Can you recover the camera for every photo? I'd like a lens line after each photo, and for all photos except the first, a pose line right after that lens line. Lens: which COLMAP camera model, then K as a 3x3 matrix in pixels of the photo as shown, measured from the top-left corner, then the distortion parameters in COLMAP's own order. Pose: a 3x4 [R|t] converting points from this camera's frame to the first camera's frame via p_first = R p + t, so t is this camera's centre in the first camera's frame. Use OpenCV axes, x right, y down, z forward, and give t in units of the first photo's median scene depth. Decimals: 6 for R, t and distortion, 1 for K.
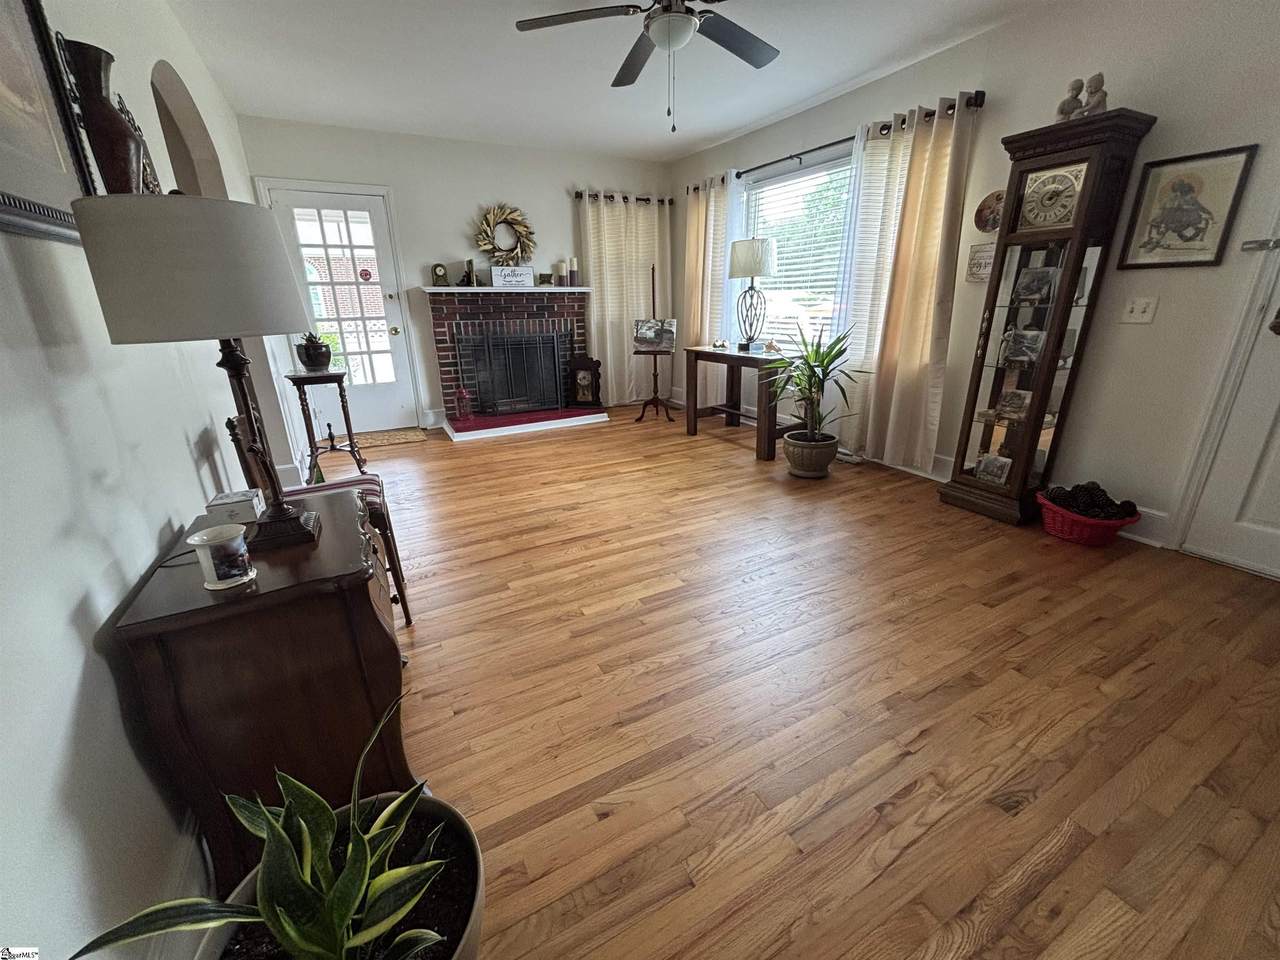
lens RADIAL K [[516.0, 0, 640.2], [0, 516.0, 477.9], [0, 0, 1]] dist [0.000906, -0.000950]
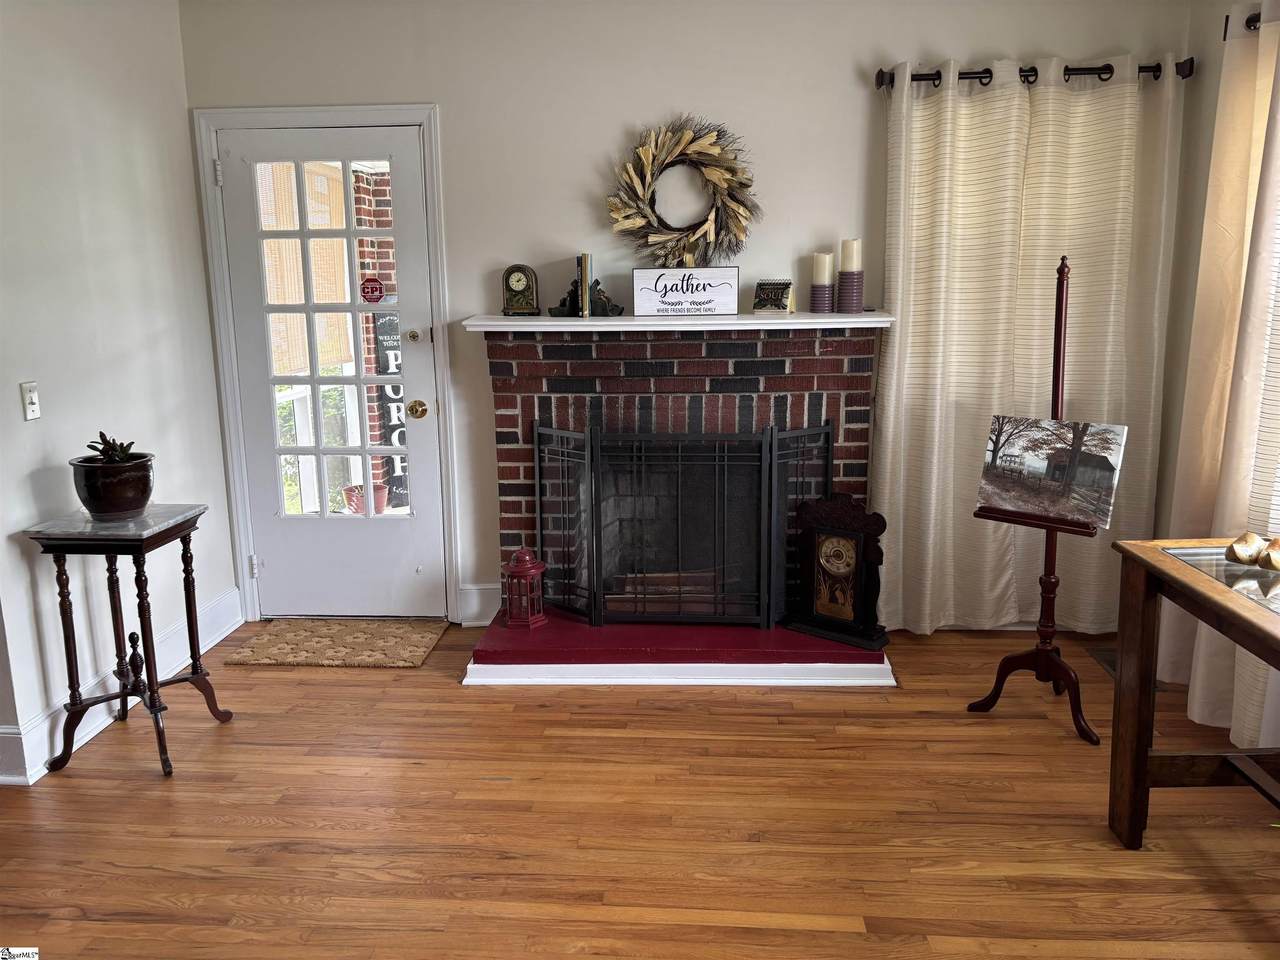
lens RADIAL K [[952.6, 0, 631.0], [0, 952.6, 481.6], [0, 0, 1]] dist [0.038031, -0.039076]
pose [[0.849989, 0.104623, -0.516307, 0.123317], [-0.170967, 0.981816, -0.082507, -0.186724], [0.498287, 0.158401, 0.852420, 0.391974]]
